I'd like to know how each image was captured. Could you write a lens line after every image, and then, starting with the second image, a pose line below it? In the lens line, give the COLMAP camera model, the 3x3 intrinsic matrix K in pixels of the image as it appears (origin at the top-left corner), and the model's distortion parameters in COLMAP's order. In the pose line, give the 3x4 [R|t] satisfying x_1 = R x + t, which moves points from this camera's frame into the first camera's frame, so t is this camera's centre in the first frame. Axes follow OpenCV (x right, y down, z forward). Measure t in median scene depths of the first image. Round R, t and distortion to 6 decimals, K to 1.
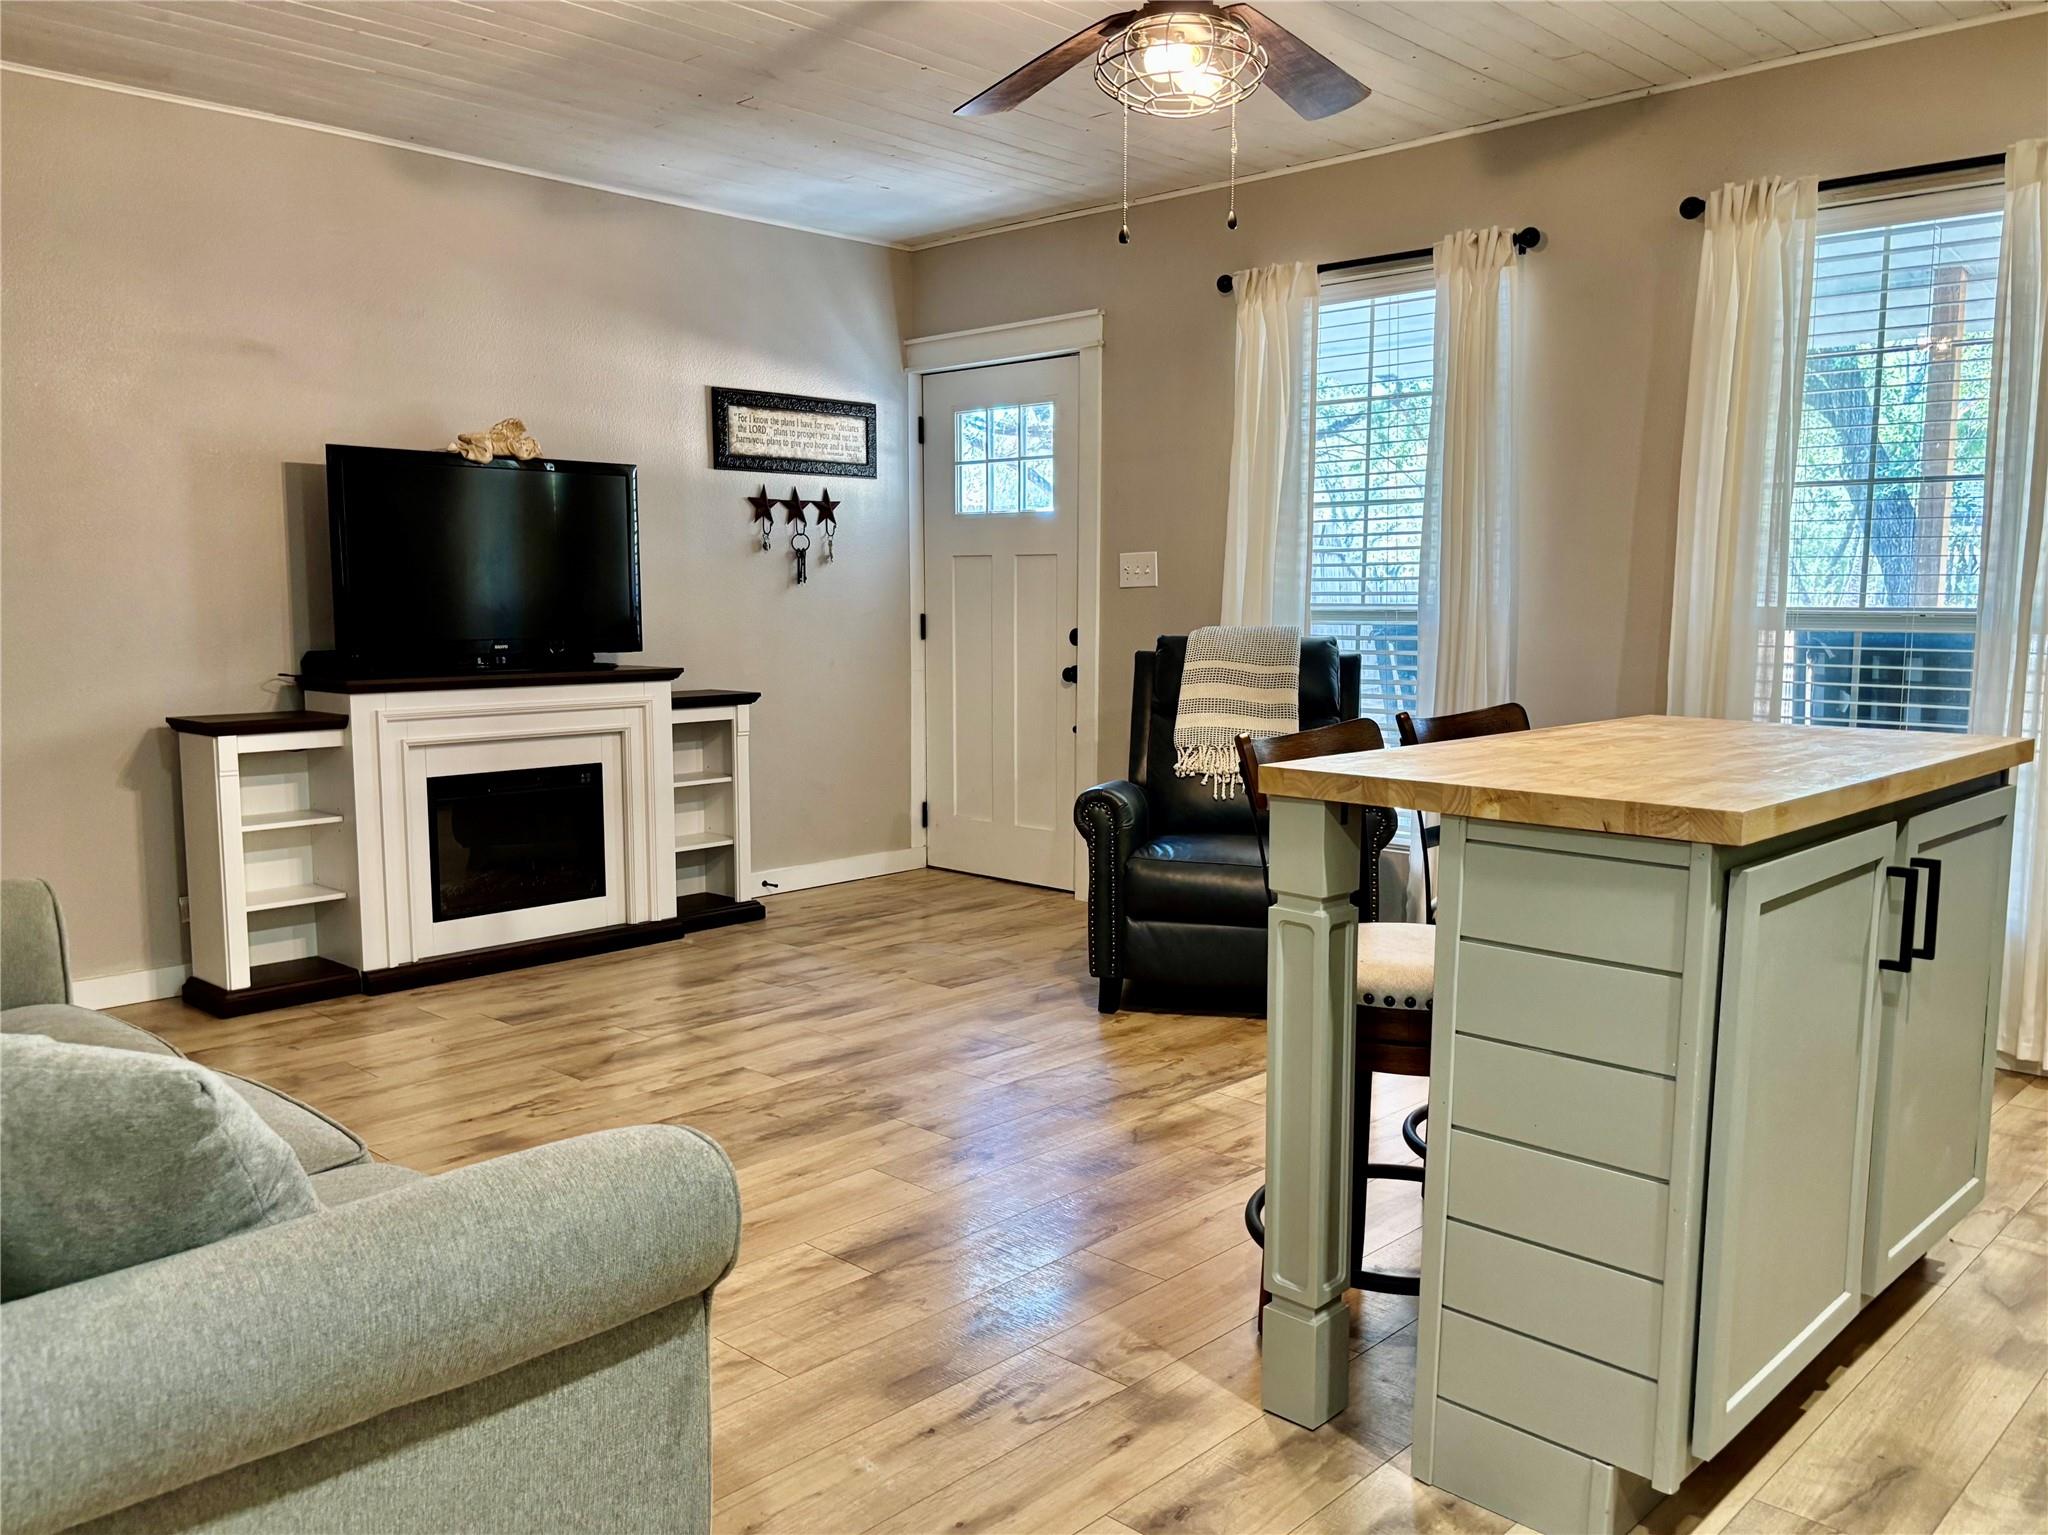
lens RADIAL K [[1603.6, 0, 1023.9], [0, 1603.6, 774.5], [0, 0, 1]] dist [0.101231, -0.126143]
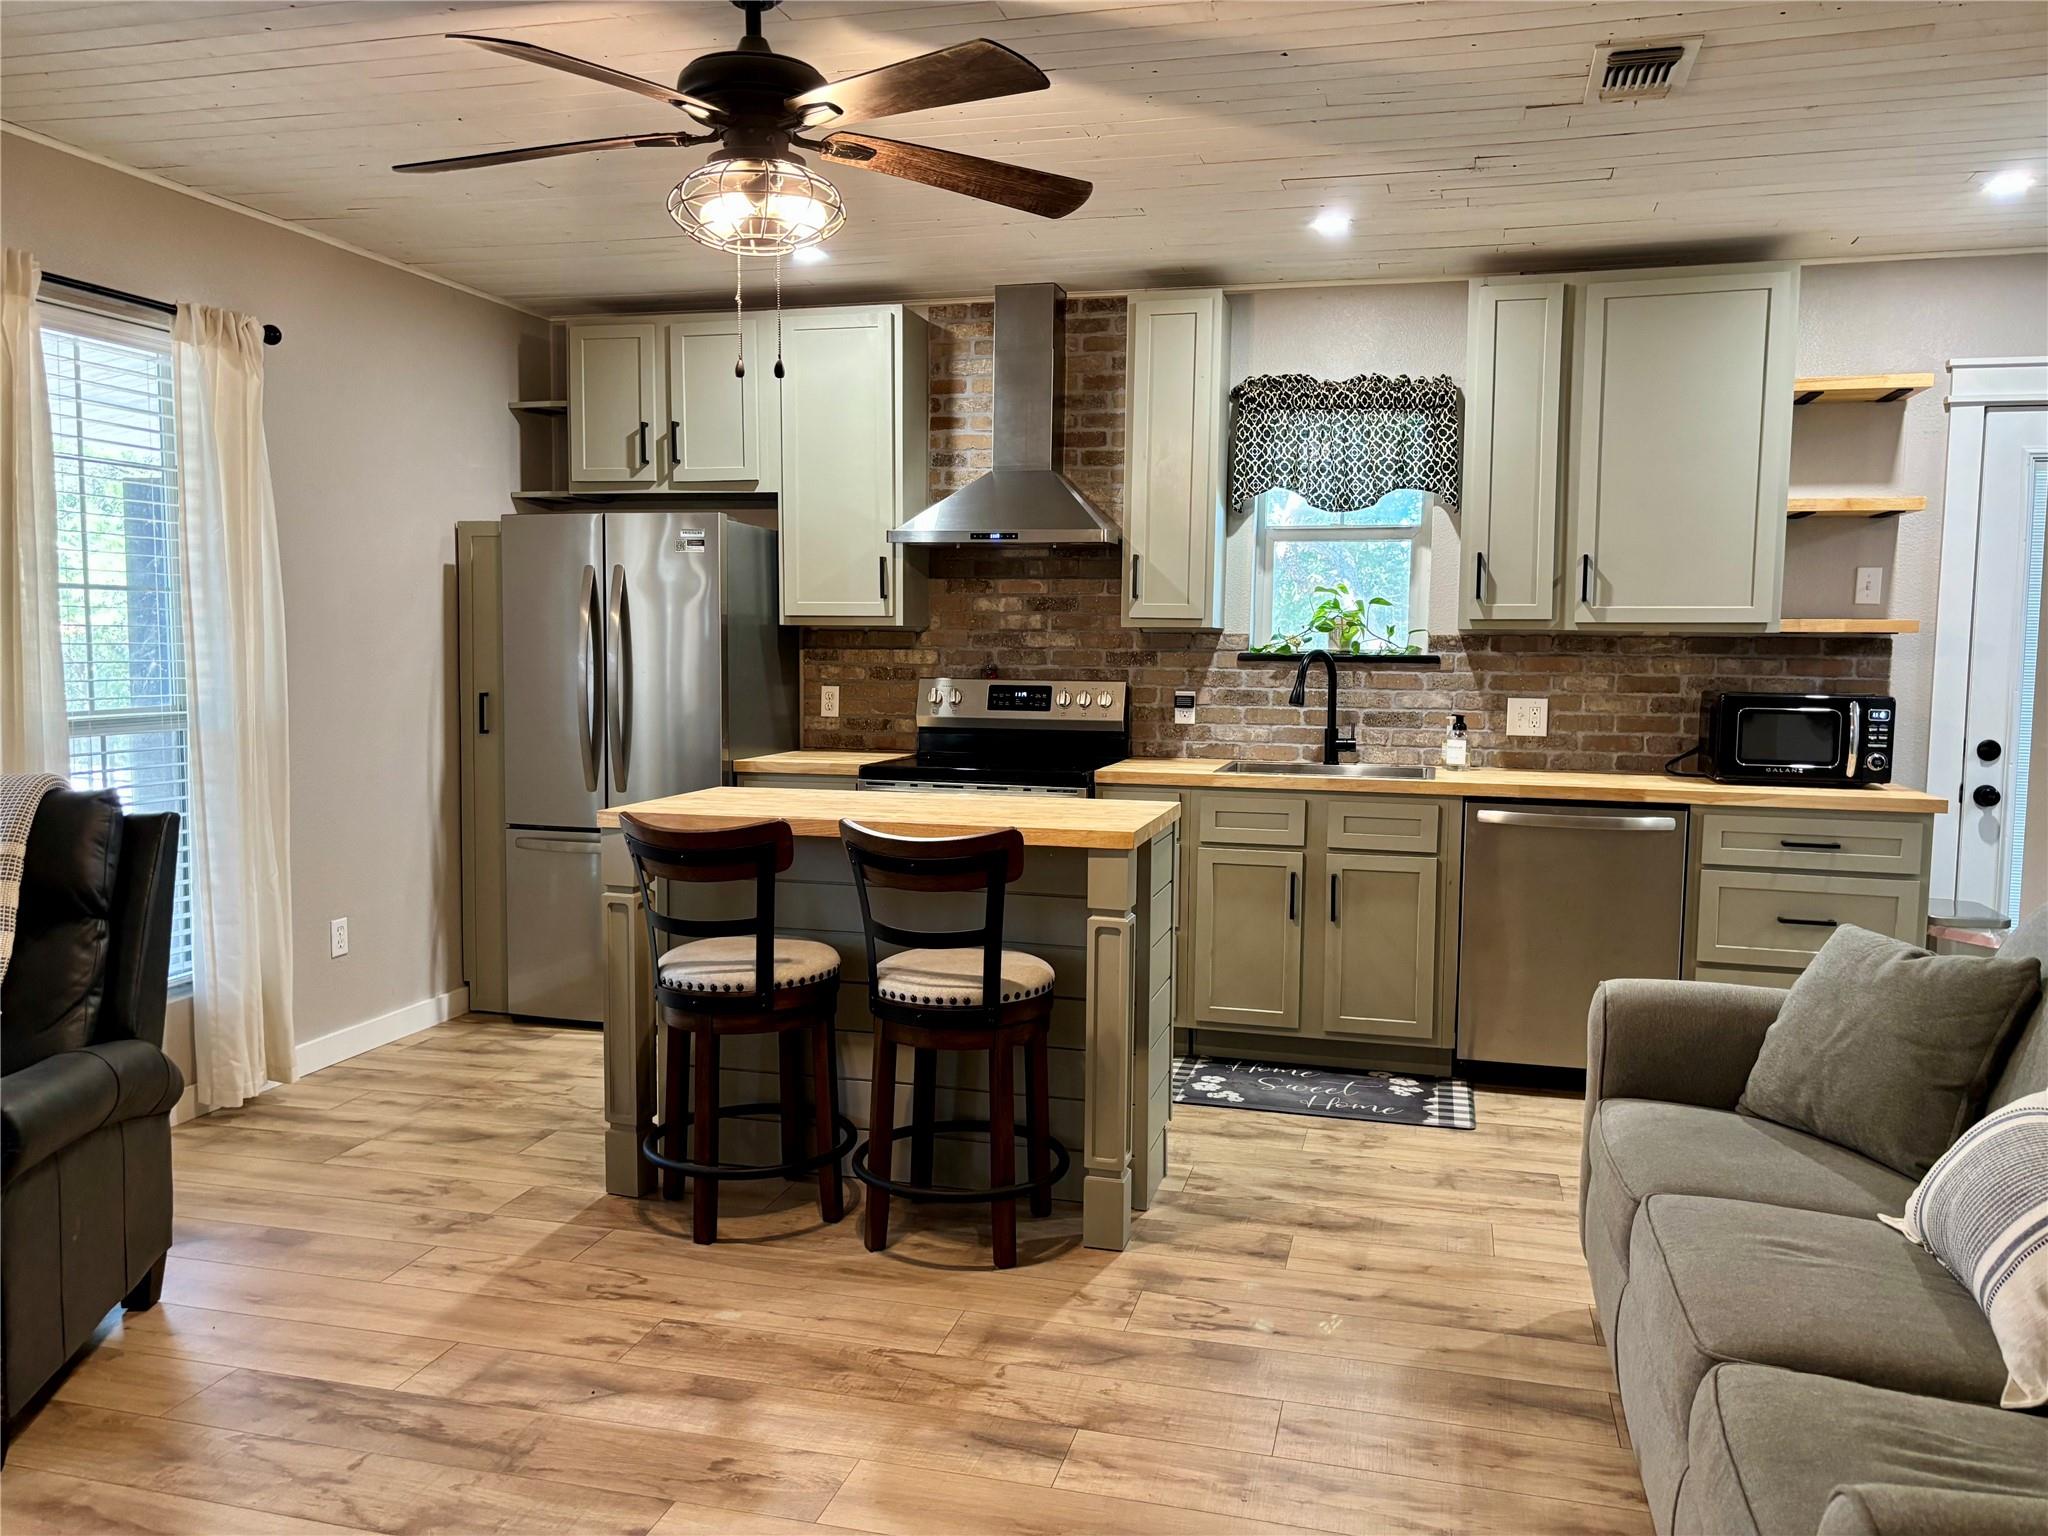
lens RADIAL K [[1571.4, 0, 1031.8], [0, 1571.4, 770.1], [0, 0, 1]] dist [0.094554, -0.116253]
pose [[-0.488750, -0.076074, 0.869101, -0.589036], [0.091848, 0.986168, 0.137973, -0.149826], [-0.867576, 0.147259, -0.475002, 0.937649]]
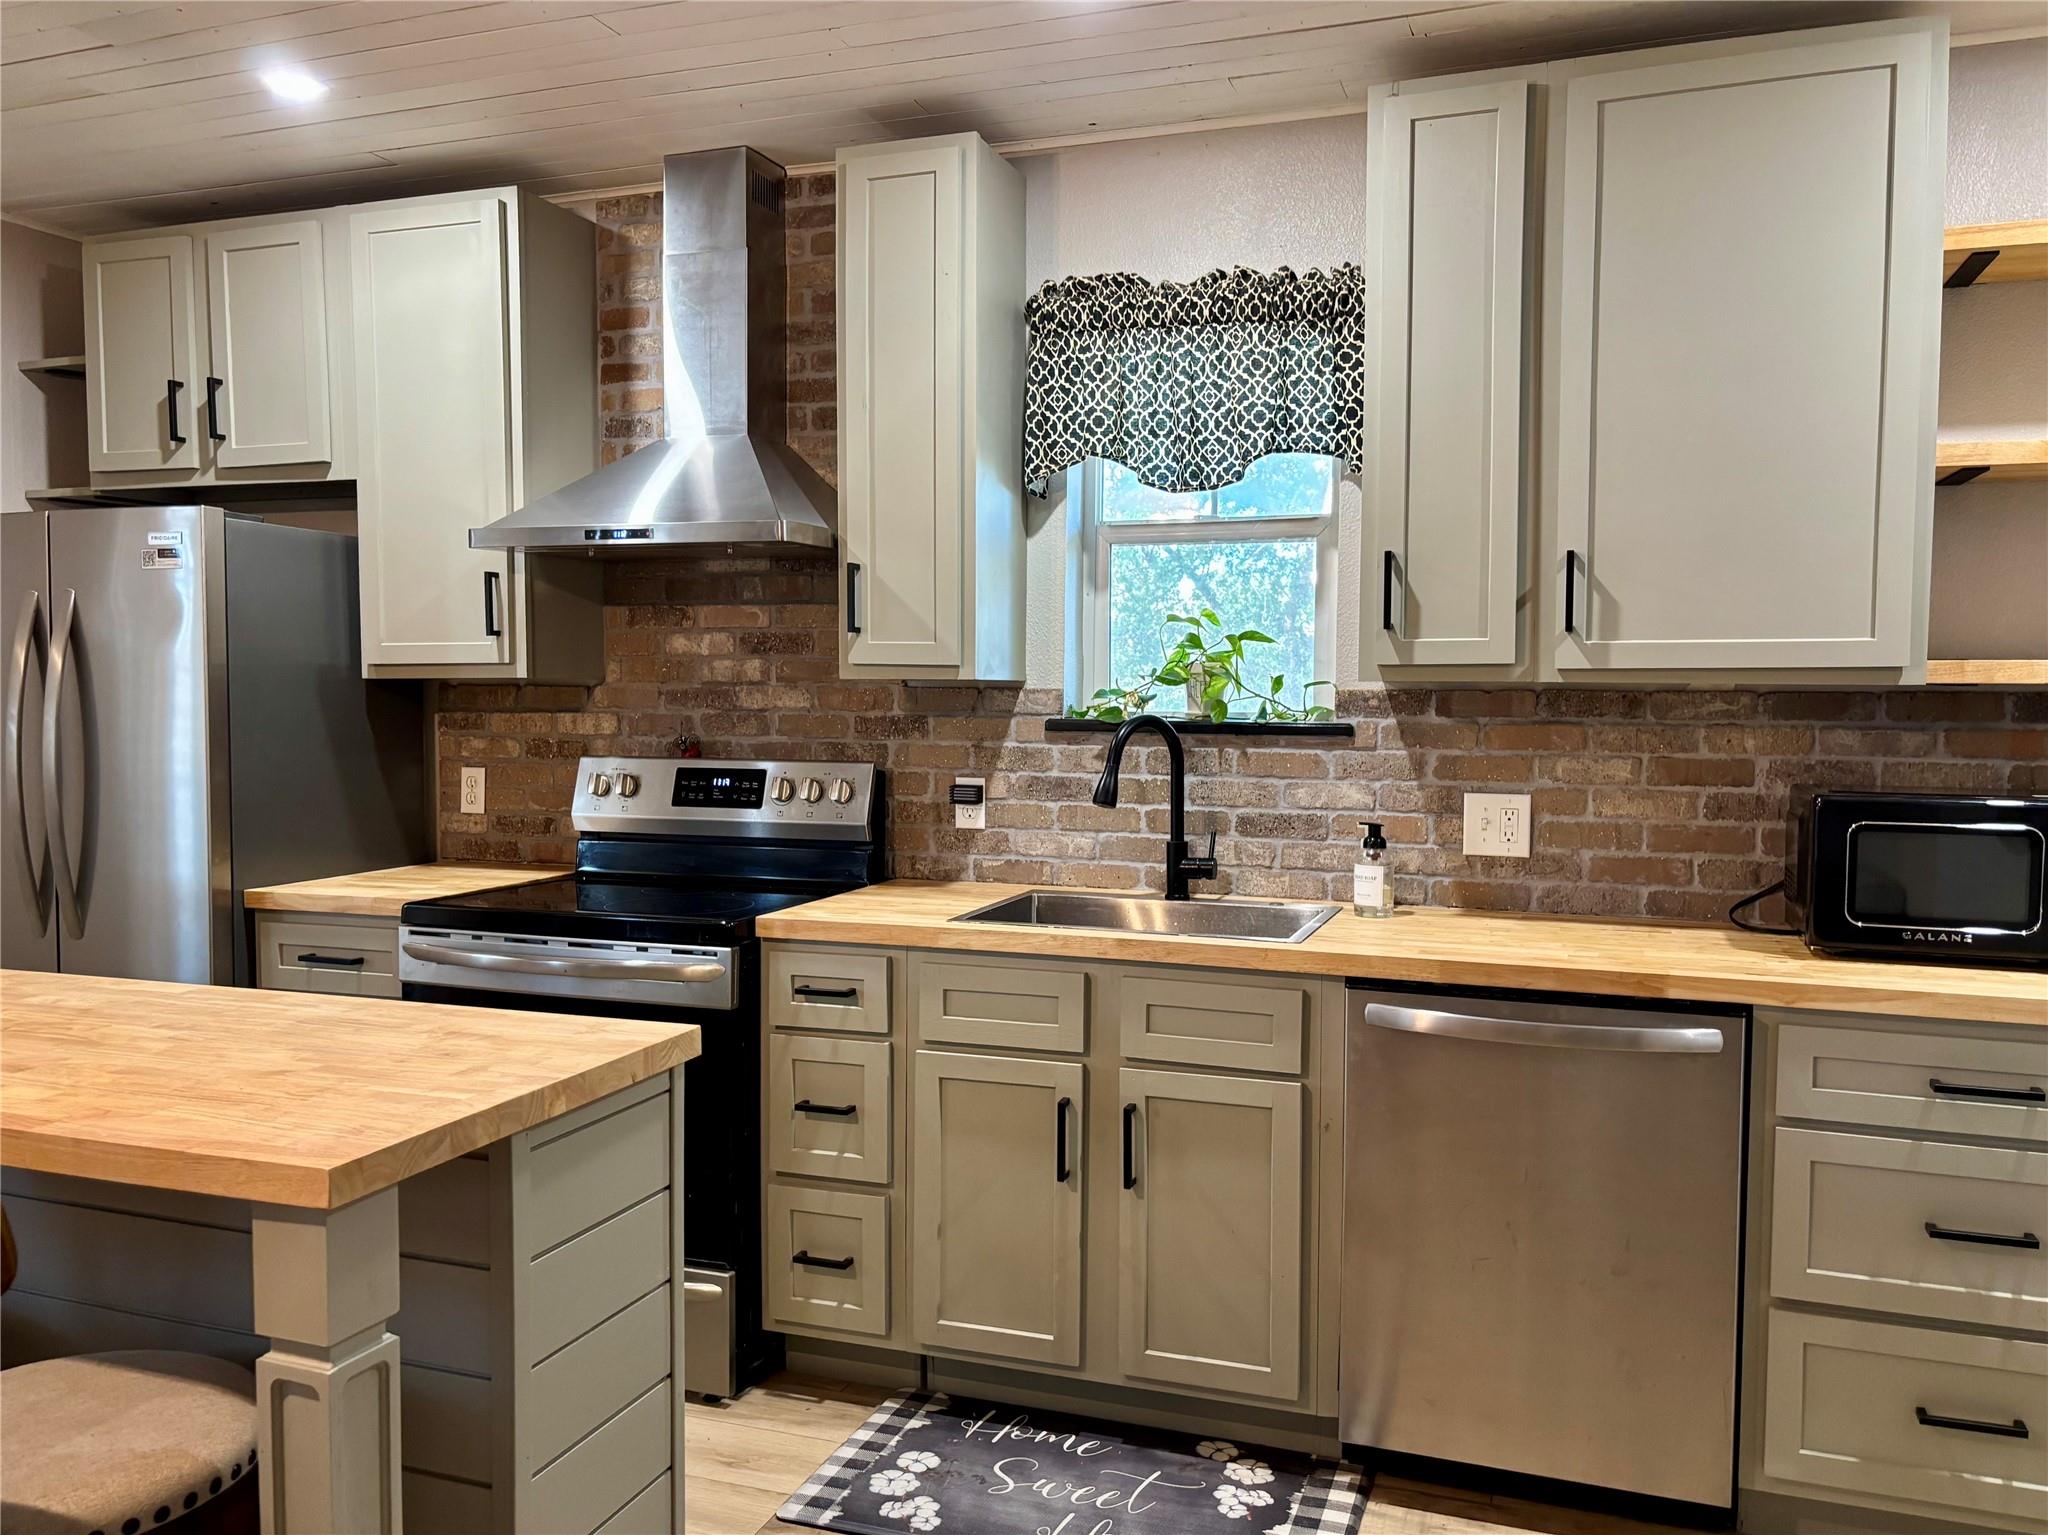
lens RADIAL K [[1603.6, 0, 1023.9], [0, 1603.6, 774.5], [0, 0, 1]] dist [0.101231, -0.126143]
pose [[-0.403175, -0.054218, 0.913515, -0.313132], [0.104245, 0.989024, 0.104708, -0.111984], [-0.909166, 0.137445, -0.393098, 0.520205]]
